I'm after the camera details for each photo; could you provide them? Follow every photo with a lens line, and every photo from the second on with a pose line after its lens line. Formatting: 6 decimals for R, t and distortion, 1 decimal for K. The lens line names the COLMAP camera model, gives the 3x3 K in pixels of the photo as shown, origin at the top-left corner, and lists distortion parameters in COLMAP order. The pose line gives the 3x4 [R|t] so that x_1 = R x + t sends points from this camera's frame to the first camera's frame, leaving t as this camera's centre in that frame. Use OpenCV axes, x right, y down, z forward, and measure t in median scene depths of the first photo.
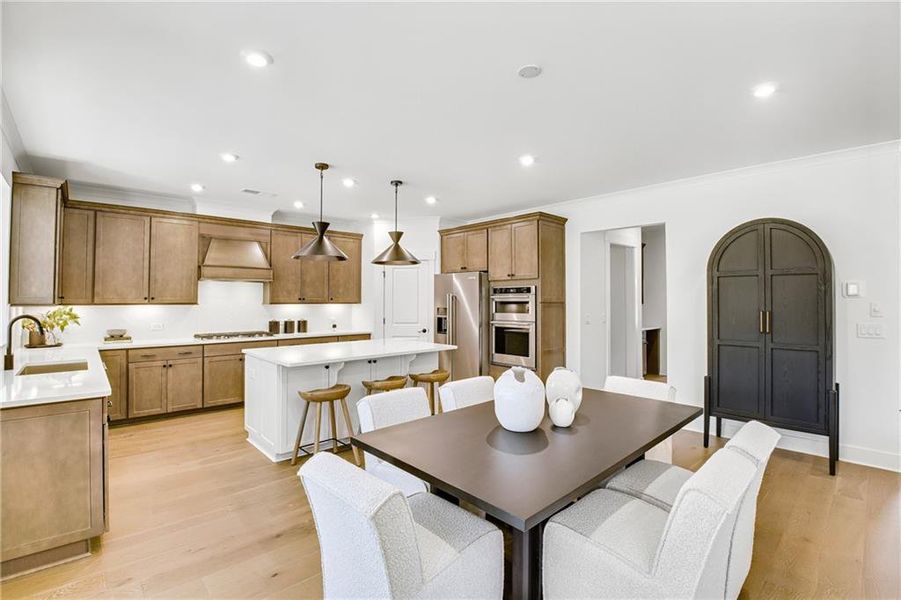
lens RADIAL K [[412.9, 0, 449.1], [0, 412.9, 296.2], [0, 0, 1]] dist [-0.033482, 0.000244]
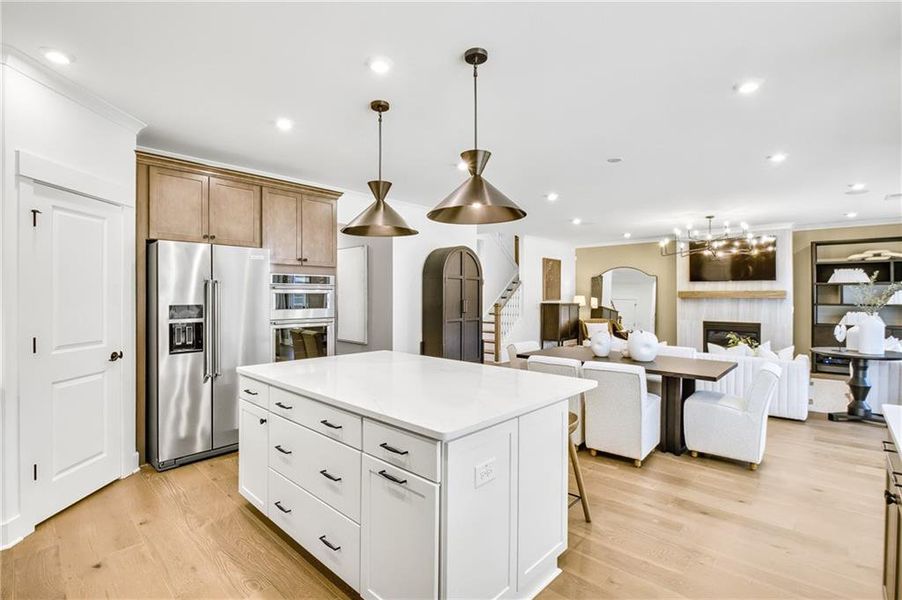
lens RADIAL K [[413.4, 0, 449.6], [0, 413.4, 296.2], [0, 0, 1]] dist [-0.033482, 0.000244]
pose [[-0.064630, 0.000616, 0.997909, -0.652139], [-0.012761, 0.999918, -0.001444, 0.015137], [-0.997828, -0.012827, -0.064617, 0.791803]]
